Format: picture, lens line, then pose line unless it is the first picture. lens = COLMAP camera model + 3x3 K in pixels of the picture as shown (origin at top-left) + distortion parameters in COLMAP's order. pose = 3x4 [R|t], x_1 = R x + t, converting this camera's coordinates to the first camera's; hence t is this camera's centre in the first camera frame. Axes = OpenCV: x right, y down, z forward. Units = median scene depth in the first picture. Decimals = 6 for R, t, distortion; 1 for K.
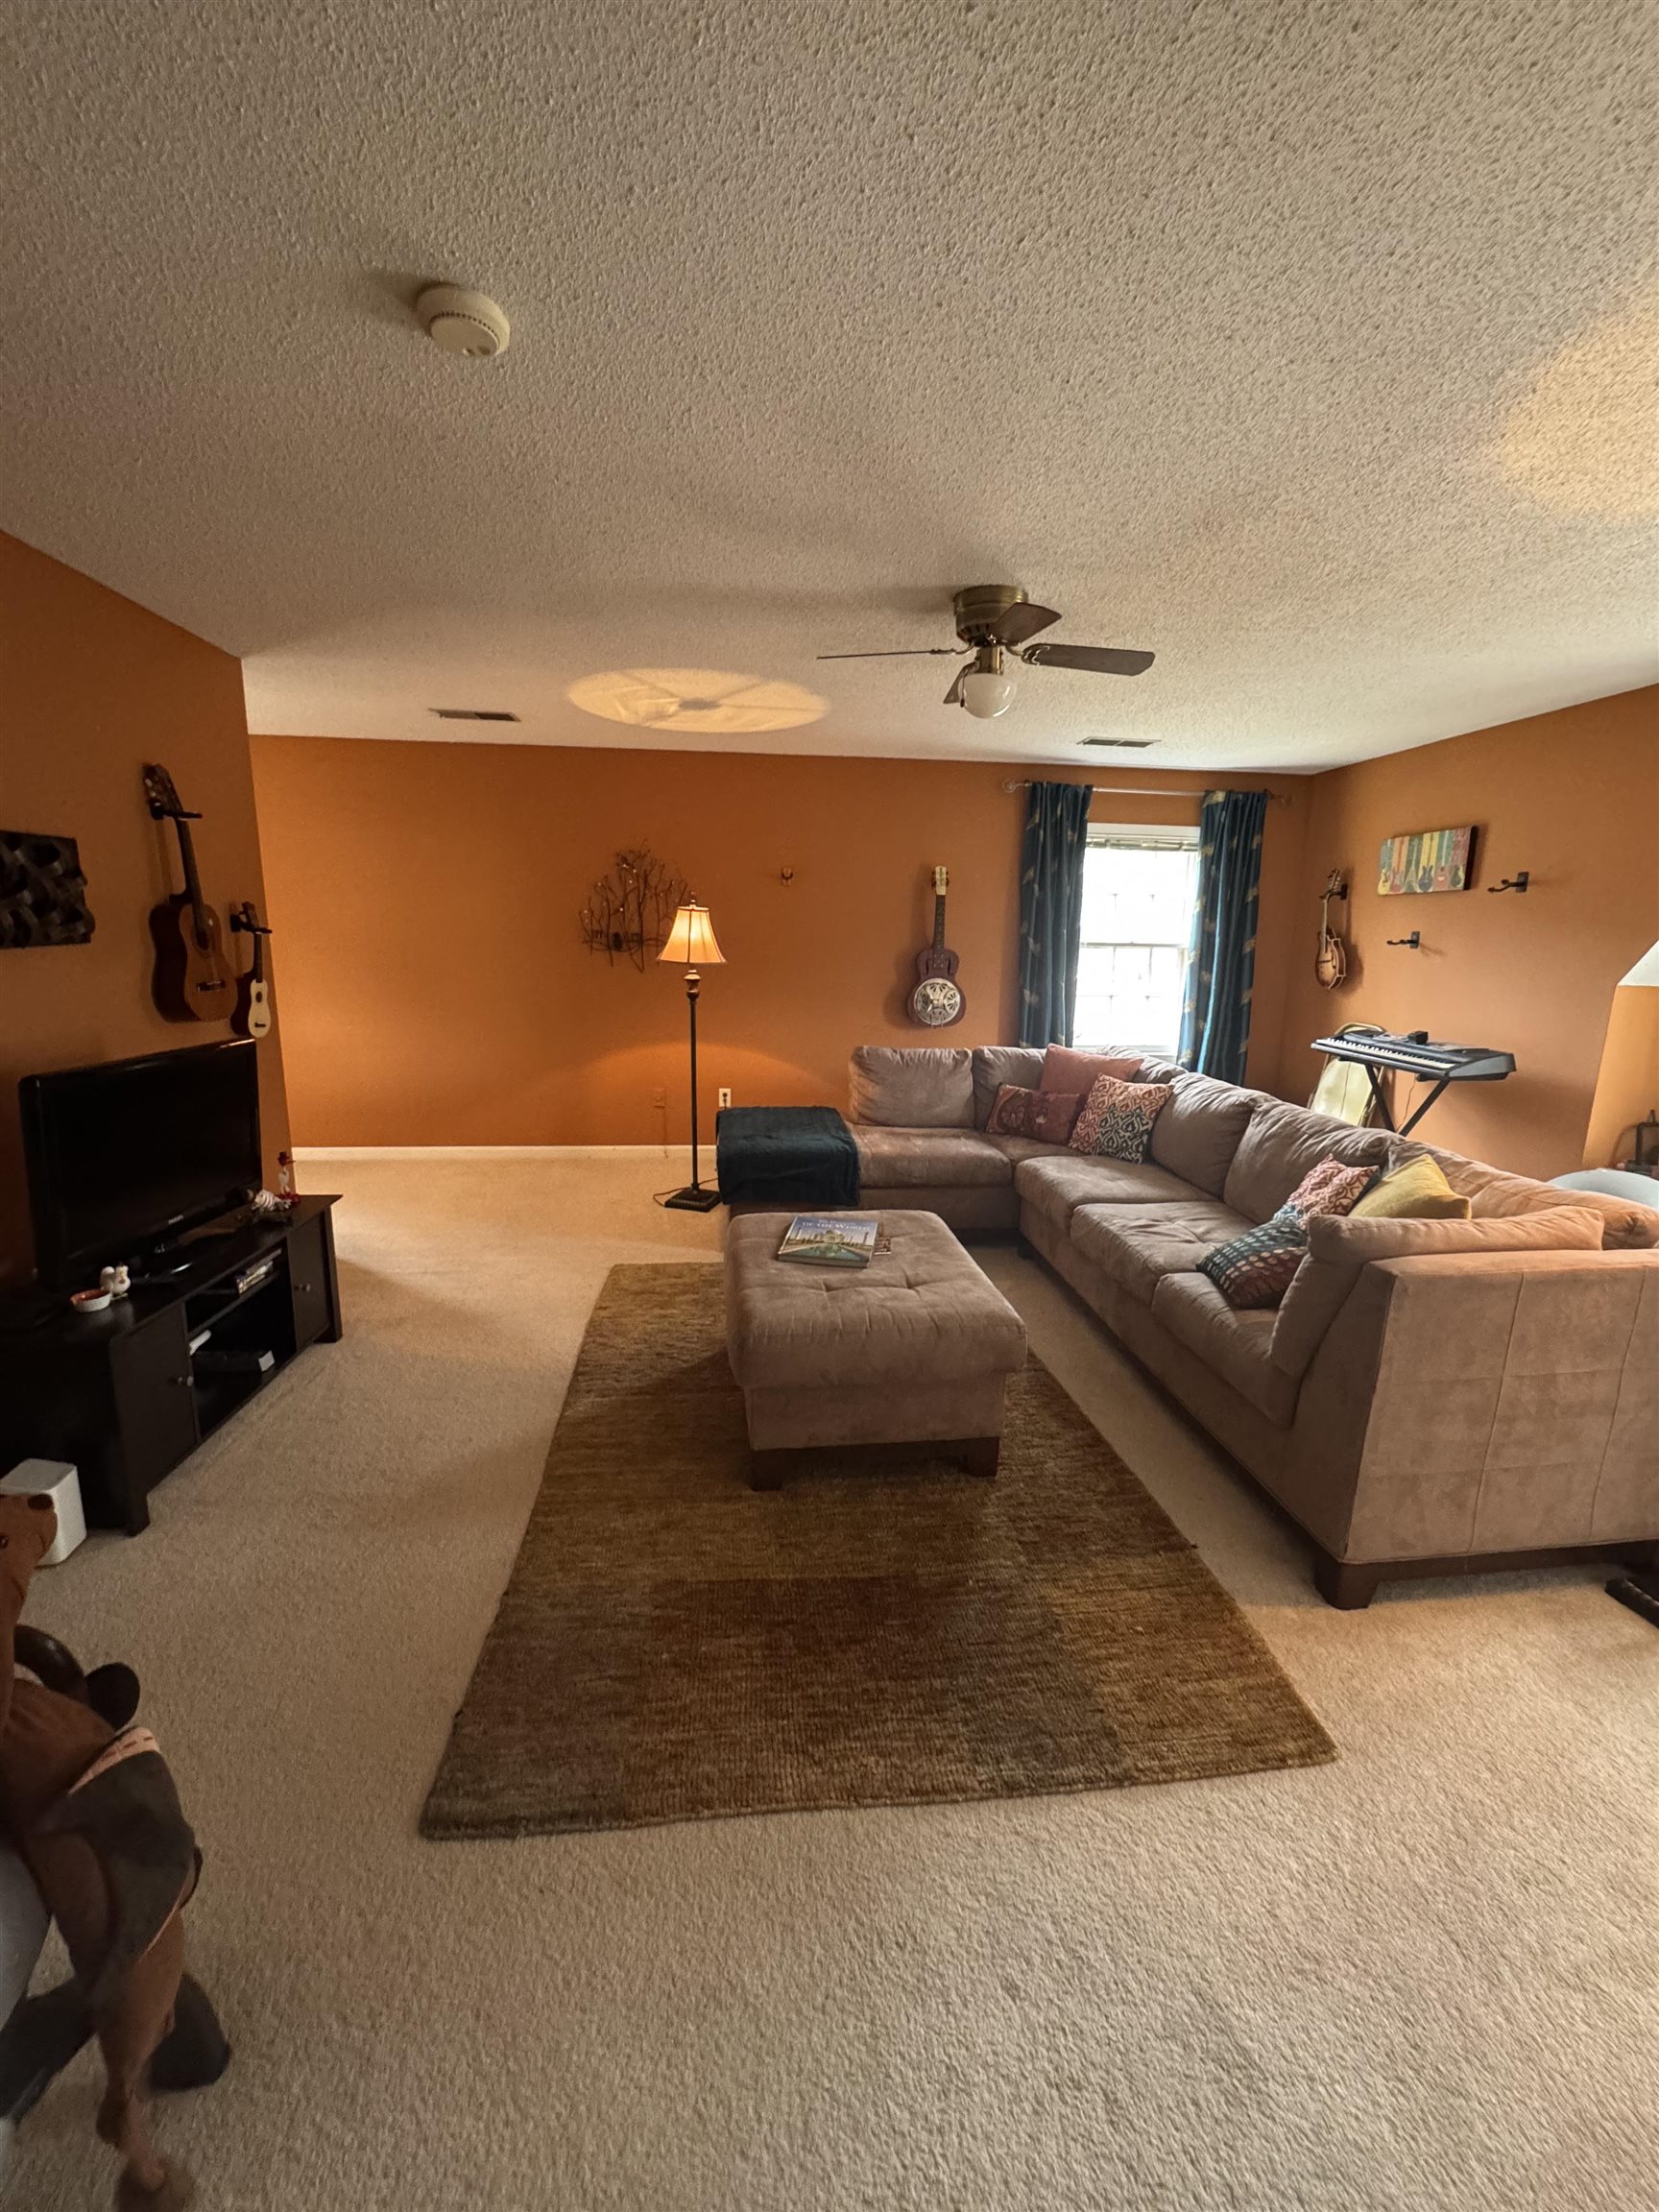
lens RADIAL K [[886.4, 0, 831.8], [0, 886.4, 1107.0], [0, 0, 1]] dist [-0.003039, 0.000219]
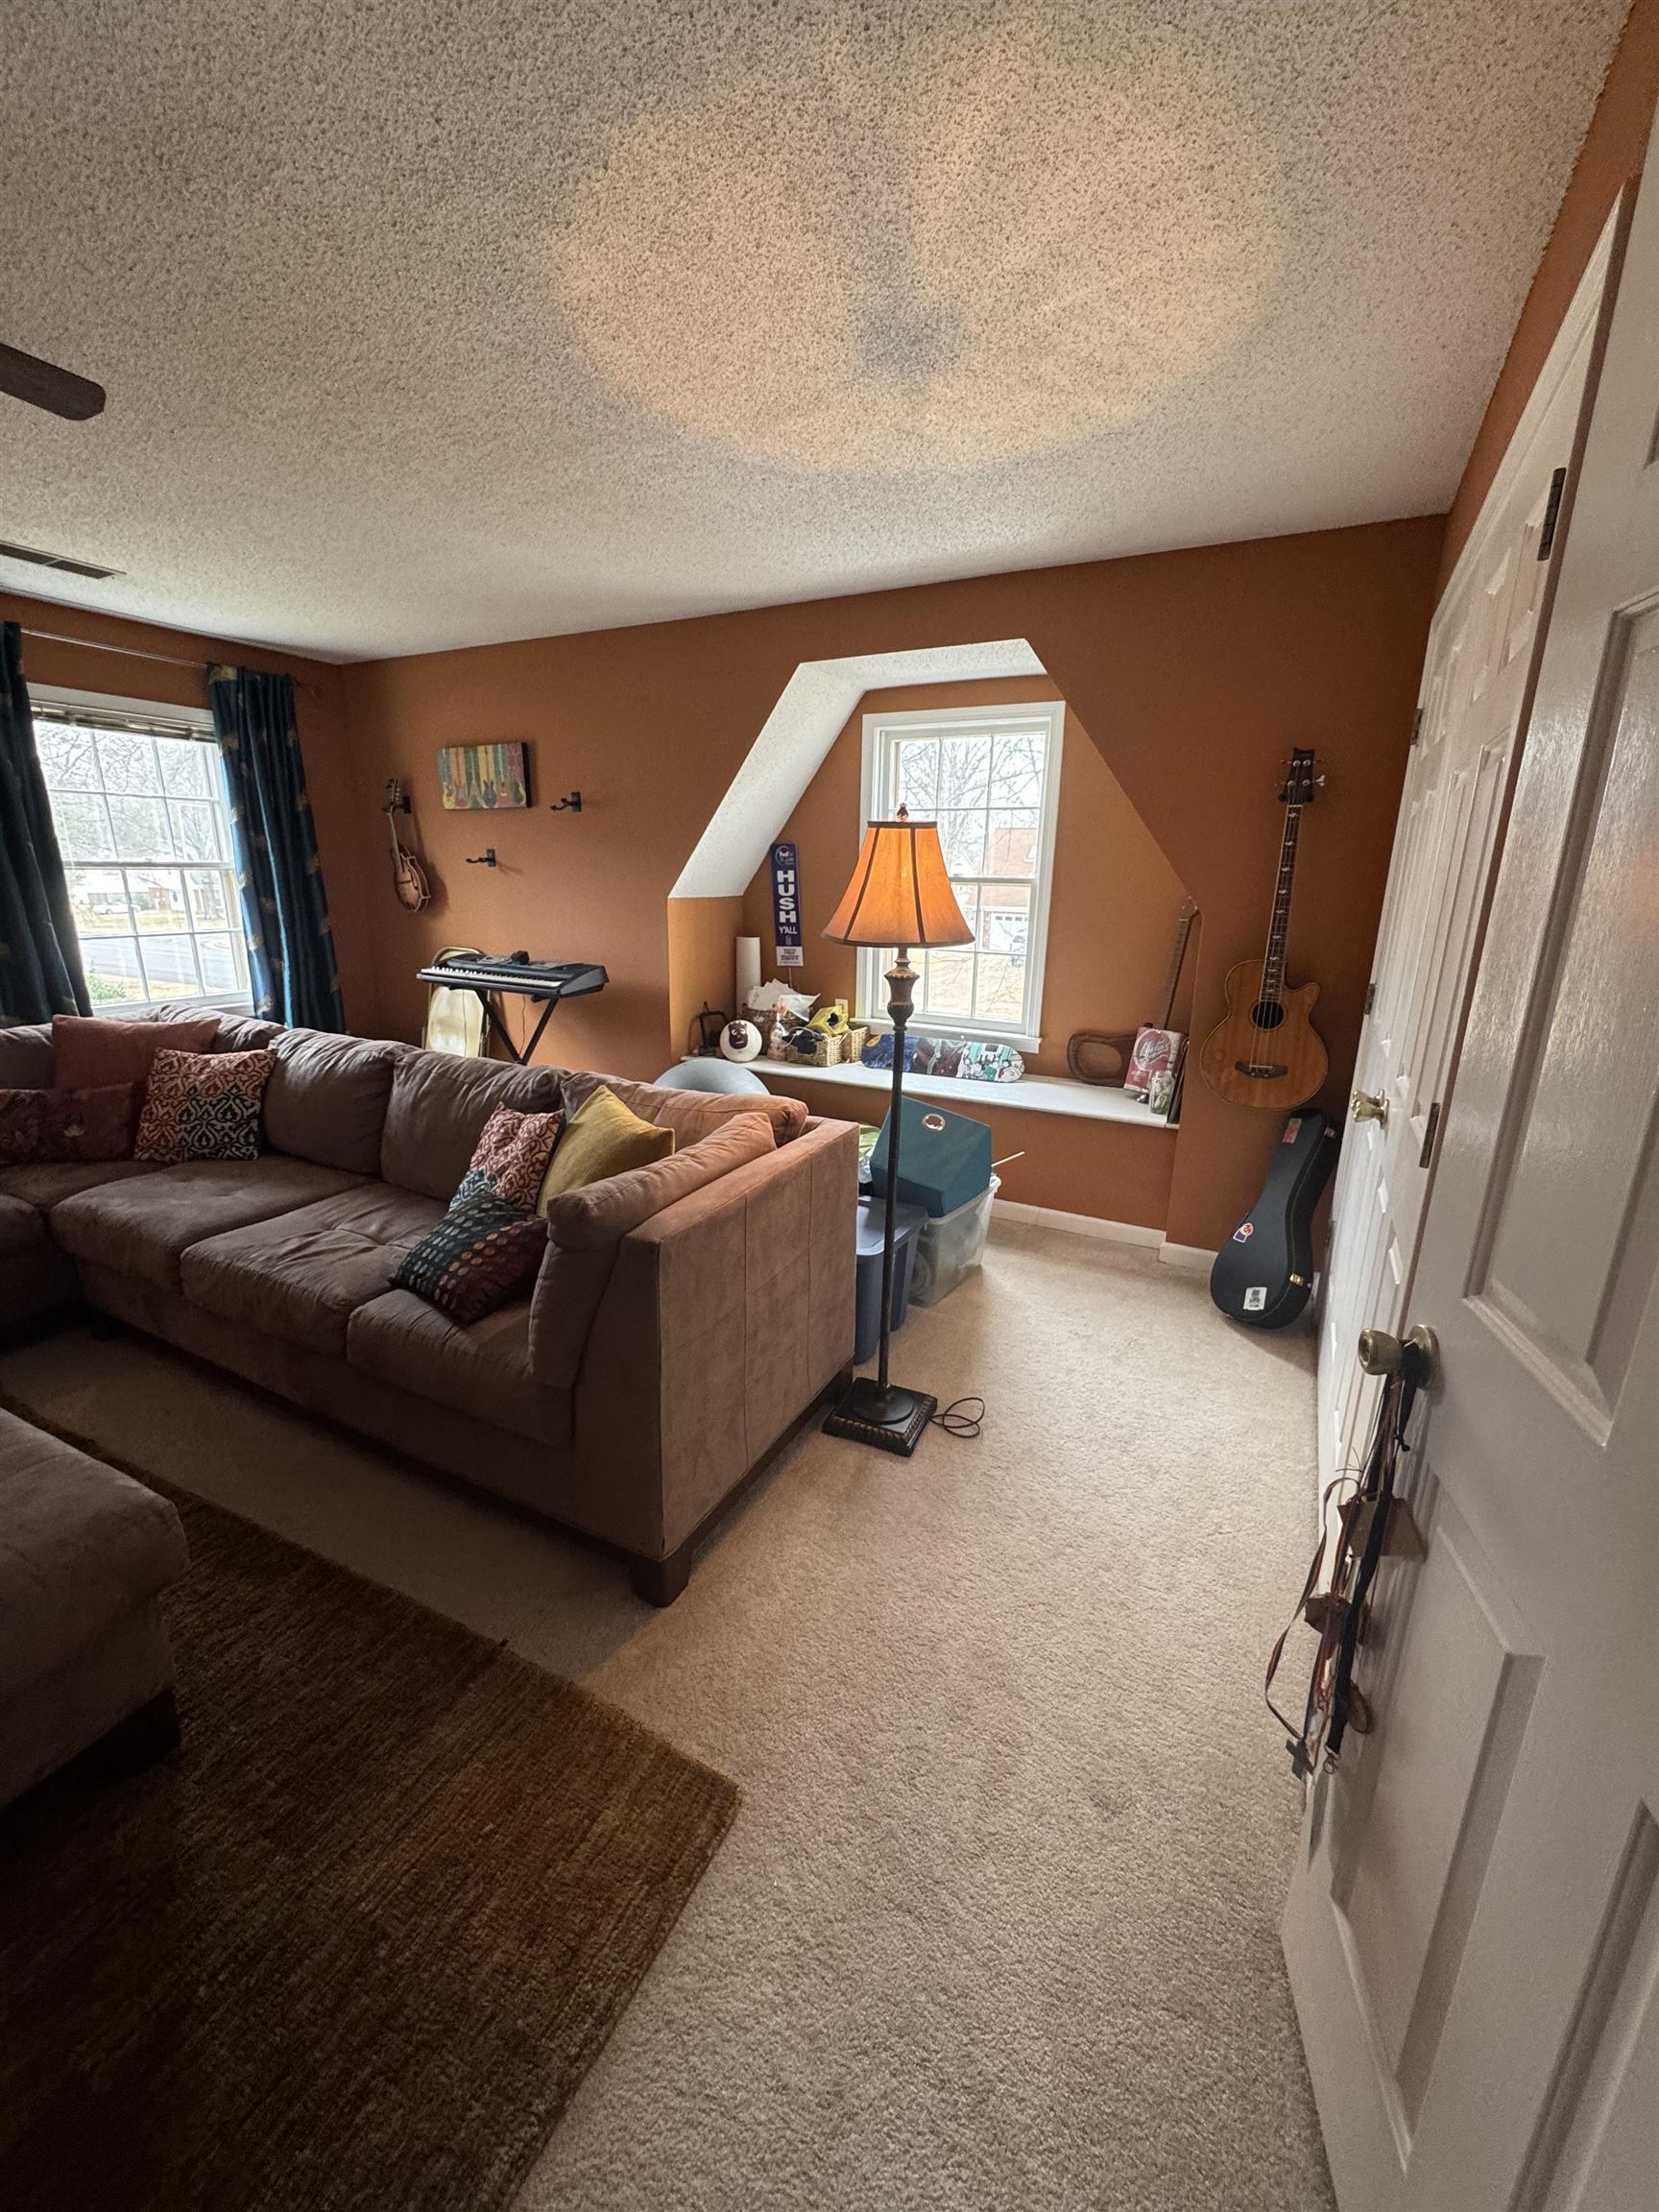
lens RADIAL K [[886.4, 0, 832.5], [0, 886.4, 1108.0], [0, 0, 1]] dist [-0.003039, 0.000219]
pose [[0.557538, -0.223045, 0.799627, 0.030925], [0.152967, 0.974339, 0.165123, -0.031102], [-0.815937, 0.030255, 0.577349, 0.179958]]
